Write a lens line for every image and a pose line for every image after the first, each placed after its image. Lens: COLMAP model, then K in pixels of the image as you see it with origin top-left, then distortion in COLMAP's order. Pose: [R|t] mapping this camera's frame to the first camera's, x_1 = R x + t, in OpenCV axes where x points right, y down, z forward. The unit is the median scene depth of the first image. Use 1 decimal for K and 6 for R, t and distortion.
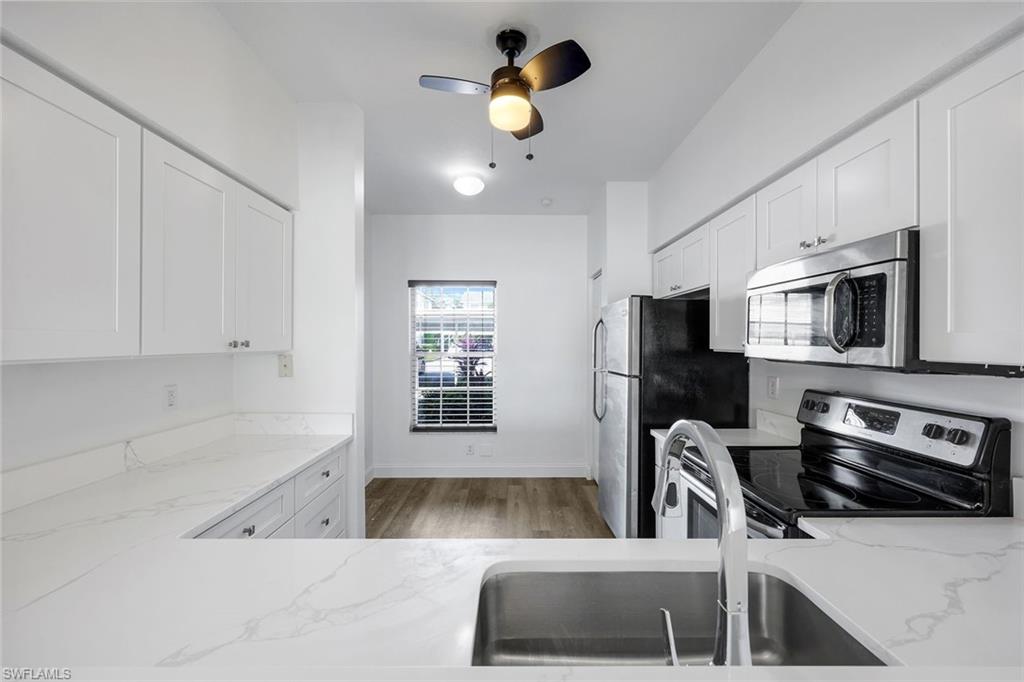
lens RADIAL K [[414.6, 0, 509.5], [0, 414.6, 343.1], [0, 0, 1]] dist [0.004092, -0.000787]
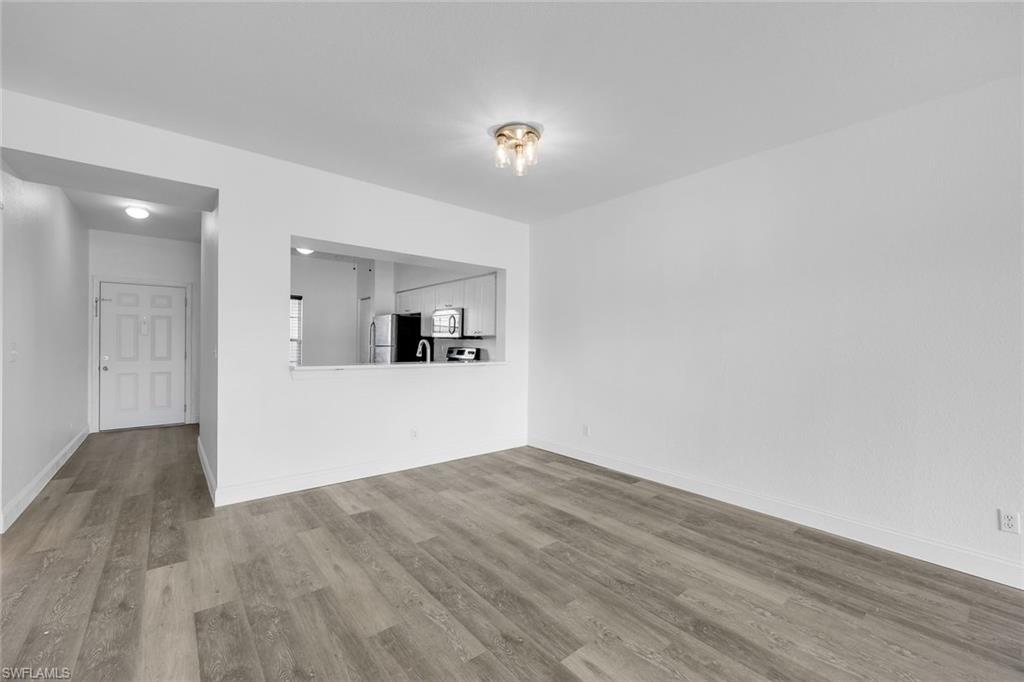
lens RADIAL K [[414.6, 0, 515.5], [0, 414.6, 343.2], [0, 0, 1]] dist [0.004092, -0.000787]
pose [[0.763846, 0.005950, 0.645371, -0.568054], [-0.006568, 0.999977, -0.001445, 0.046692], [-0.645365, -0.003135, 0.763868, -1.052607]]
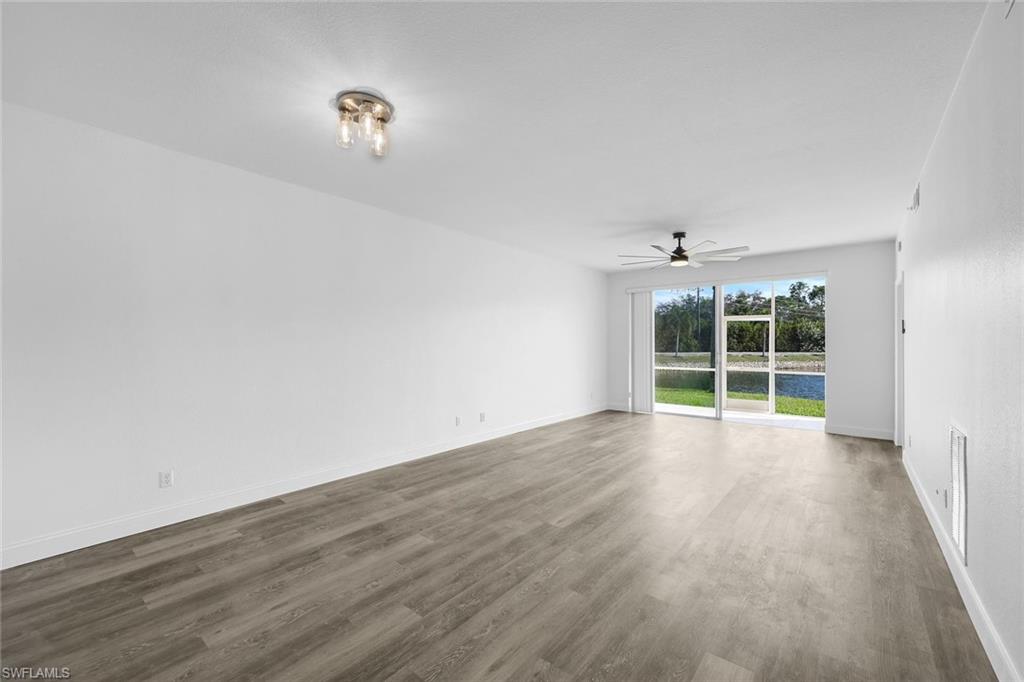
lens RADIAL K [[414.6, 0, 511.9], [0, 414.6, 345.2], [0, 0, 1]] dist [0.004092, -0.000787]
pose [[-0.773524, 0.000667, 0.633767, -0.674280], [0.004702, 0.999978, 0.004687, 0.034918], [-0.633750, 0.006605, -0.773510, 0.003942]]
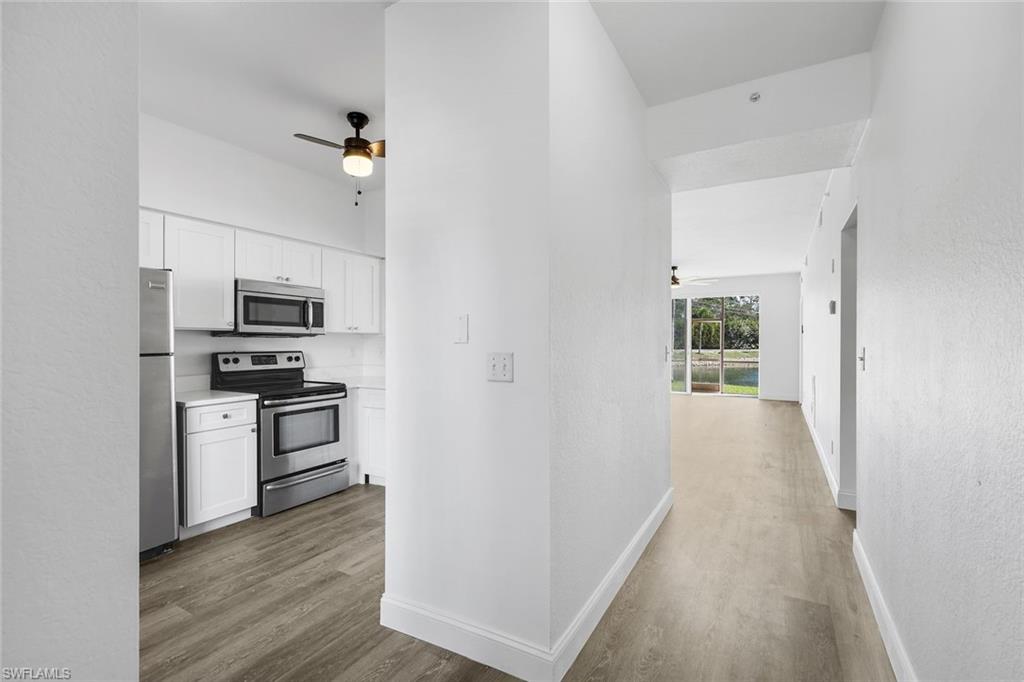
lens RADIAL K [[460.6, 0, 519.5], [0, 460.6, 339.0], [0, 0, 1]] dist [-0.002588, 0.000642]
pose [[-0.872591, 0.009975, 0.488350, -0.687055], [0.008695, 0.999950, -0.004887, 0.043060], [-0.488375, -0.000018, -0.872634, 1.133823]]
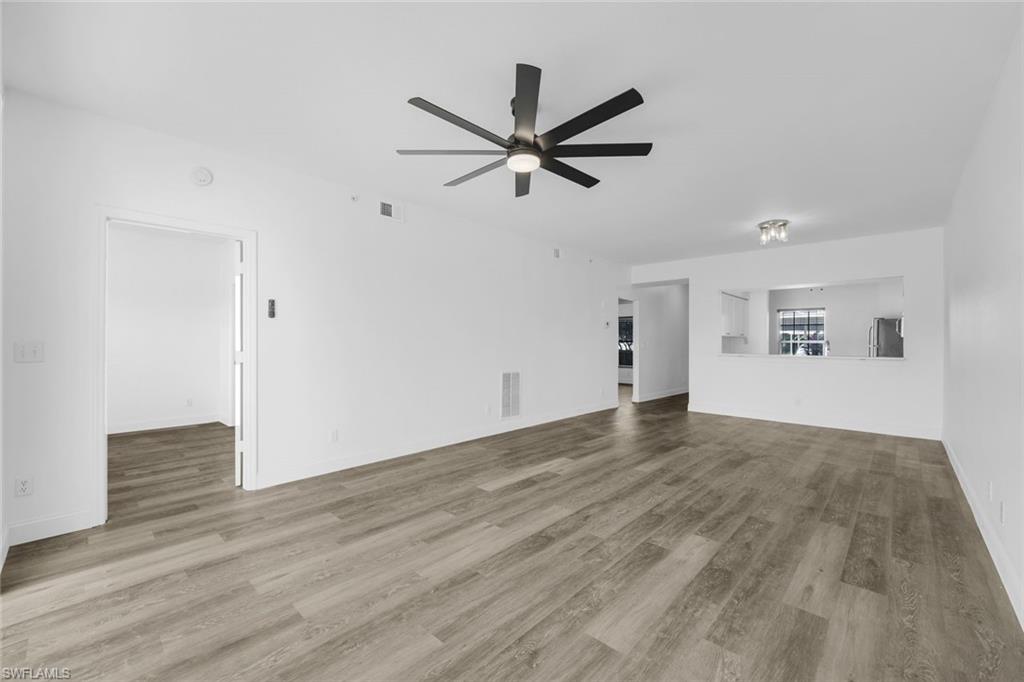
lens RADIAL K [[414.6, 0, 507.6], [0, 414.6, 344.7], [0, 0, 1]] dist [0.004092, -0.000787]
pose [[0.725468, 0.008973, -0.688198, 0.331662], [-0.009704, 0.999949, 0.002808, 0.067501], [0.688188, 0.004641, 0.725518, -2.182870]]
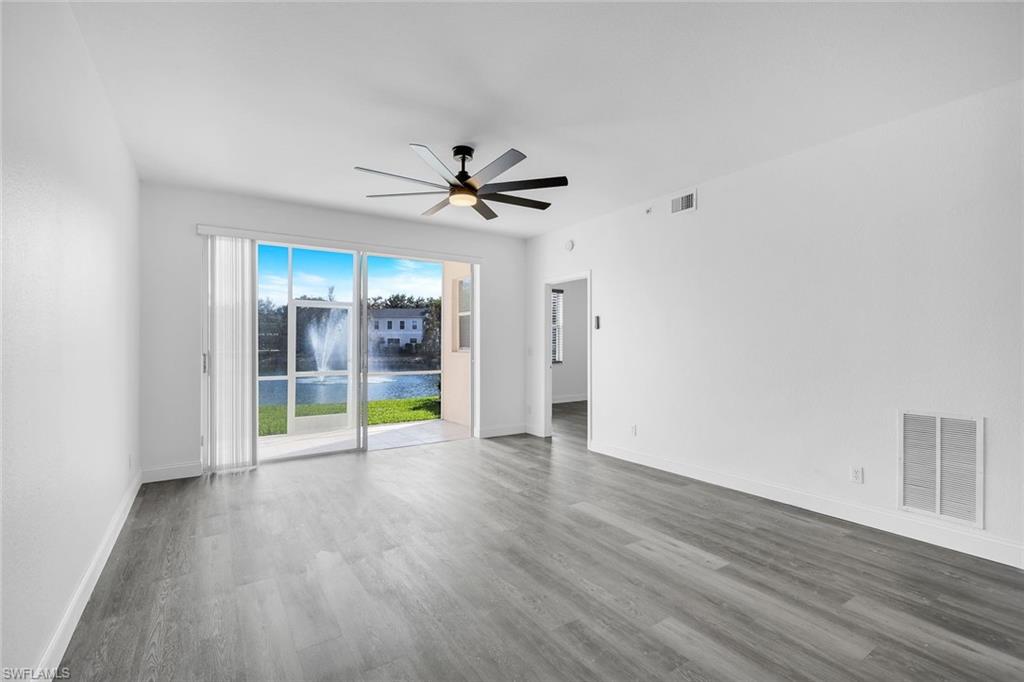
lens RADIAL K [[460.6, 0, 510.7], [0, 460.6, 346.8], [0, 0, 1]] dist [-0.002588, 0.000642]
pose [[-0.835928, 0.005594, -0.548810, 0.301723], [-0.002482, 0.999899, 0.013973, 0.048243], [0.548833, 0.013042, -0.835830, -0.690535]]
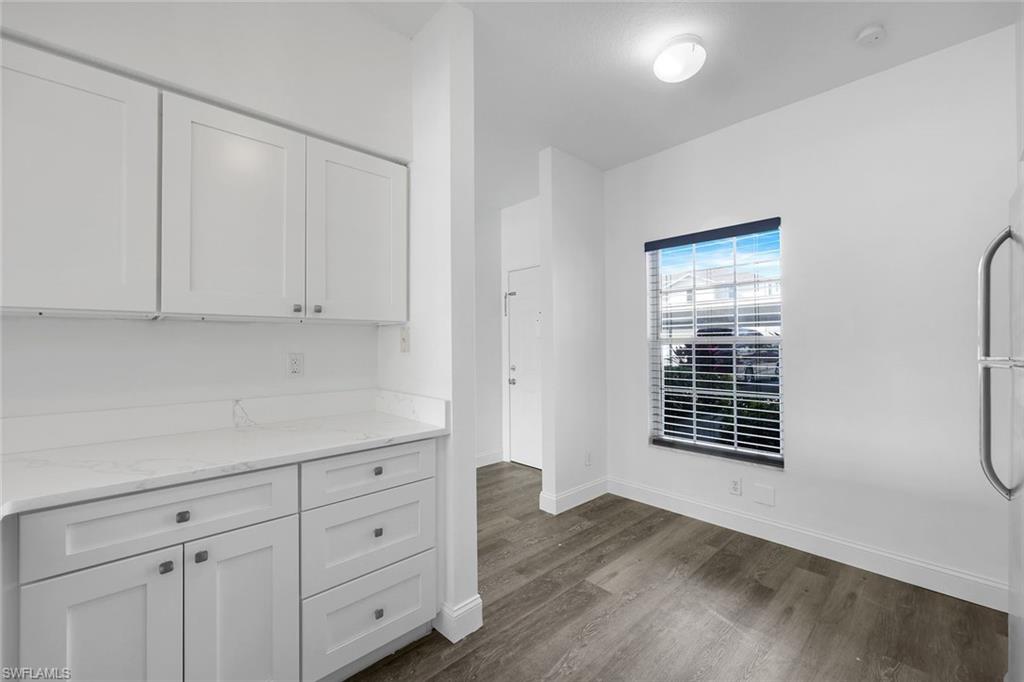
lens RADIAL K [[414.6, 0, 510.9], [0, 414.6, 342.1], [0, 0, 1]] dist [0.004092, -0.000787]
pose [[0.677238, -0.009379, -0.735704, 0.177993], [0.001299, 0.999932, -0.011552, 0.045974], [0.735763, 0.006867, 0.677204, 0.371208]]
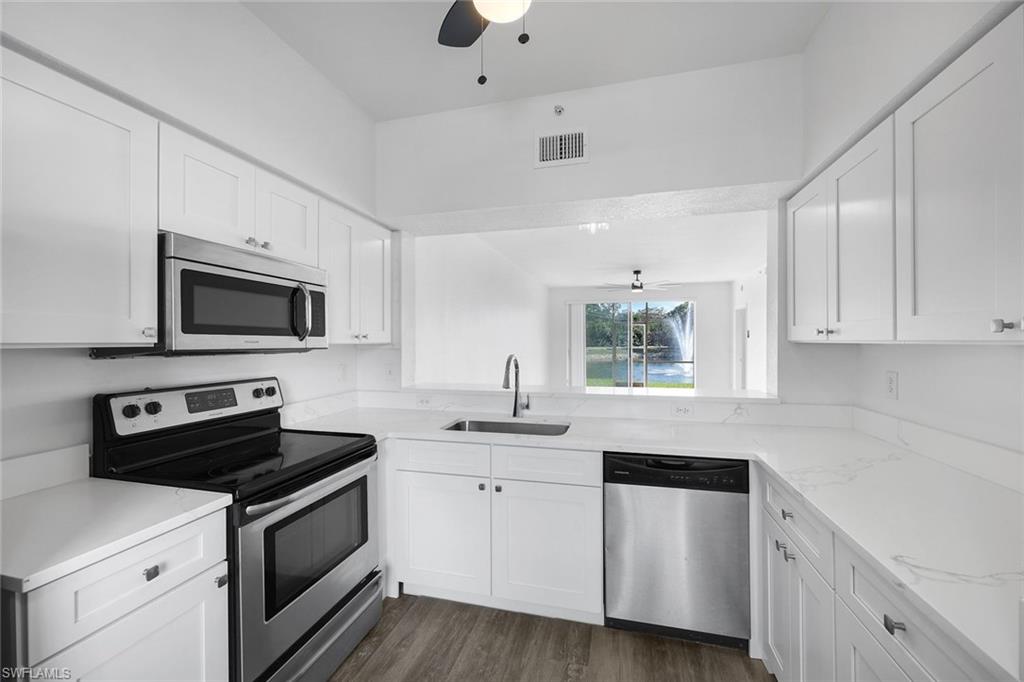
lens RADIAL K [[414.6, 0, 512.5], [0, 414.6, 341.5], [0, 0, 1]] dist [0.004092, -0.000787]
pose [[-0.965723, 0.003450, 0.259553, -0.098663], [0.005321, 0.999965, 0.006504, 0.008386], [-0.259522, 0.007662, -0.965707, 0.865911]]
